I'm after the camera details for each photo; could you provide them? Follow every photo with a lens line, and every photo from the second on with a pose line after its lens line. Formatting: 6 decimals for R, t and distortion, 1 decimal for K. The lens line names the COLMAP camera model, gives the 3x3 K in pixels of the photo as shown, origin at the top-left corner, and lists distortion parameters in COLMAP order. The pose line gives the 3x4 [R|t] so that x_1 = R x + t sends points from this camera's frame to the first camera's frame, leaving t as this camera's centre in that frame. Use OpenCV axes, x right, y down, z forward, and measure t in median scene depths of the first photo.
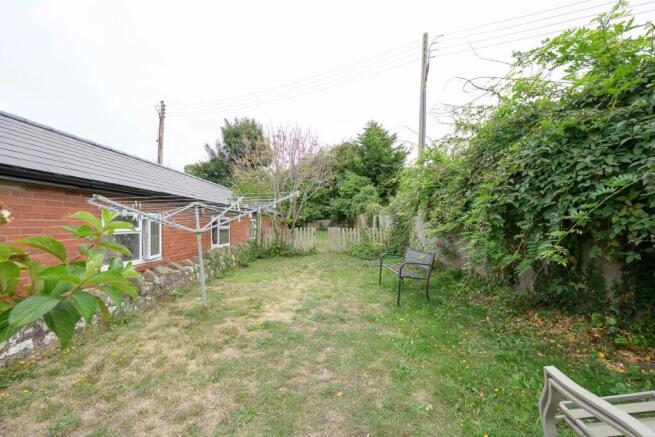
lens RADIAL K [[260.2, 0, 328.4], [0, 260.2, 220.0], [0, 0, 1]] dist [-0.002120, -0.000184]
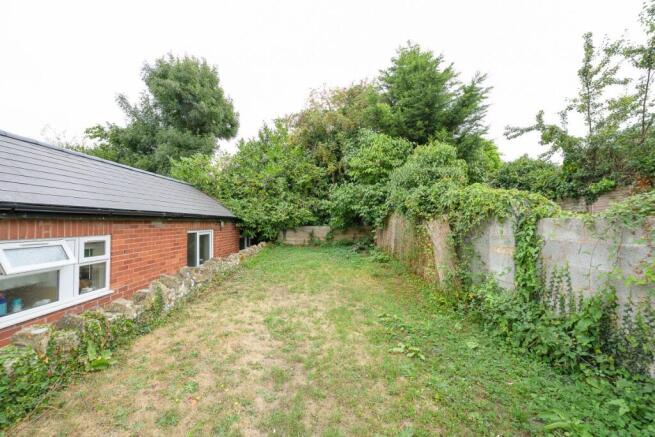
lens RADIAL K [[260.2, 0, 328.3], [0, 260.2, 218.4], [0, 0, 1]] dist [-0.002120, -0.000184]
pose [[0.999639, 0.007799, 0.025716, -0.008406], [-0.007749, 0.999968, -0.002019, -0.015187], [-0.025731, 0.001819, 0.999667, 0.472609]]
